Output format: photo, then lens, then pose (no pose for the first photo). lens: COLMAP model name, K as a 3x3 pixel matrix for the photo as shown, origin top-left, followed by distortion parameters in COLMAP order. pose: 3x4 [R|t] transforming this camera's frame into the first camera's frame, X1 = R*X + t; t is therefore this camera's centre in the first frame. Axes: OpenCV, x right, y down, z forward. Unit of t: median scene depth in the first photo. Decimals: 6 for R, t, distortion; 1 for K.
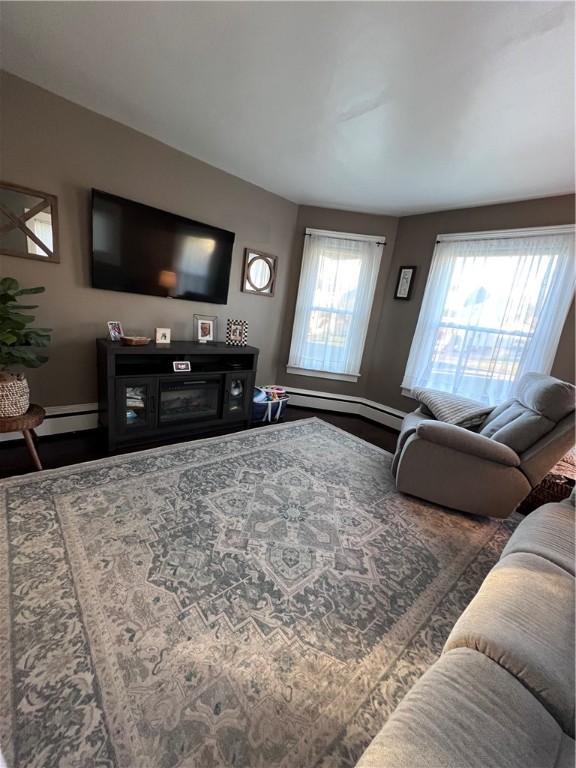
lens RADIAL K [[305.5, 0, 289.8], [0, 305.5, 383.3], [0, 0, 1]] dist [-0.001750, 0.000661]
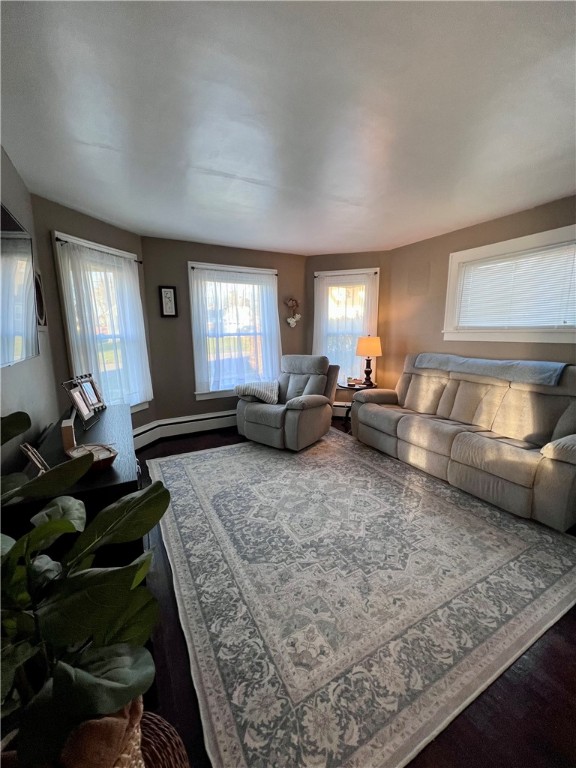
lens RADIAL K [[305.5, 0, 284.8], [0, 305.5, 382.2], [0, 0, 1]] dist [-0.001750, 0.000661]
pose [[0.232645, -0.289582, 0.928450, -1.217873], [0.270016, 0.936345, 0.224386, -0.398915], [-0.934328, 0.198494, 0.296028, 0.740881]]
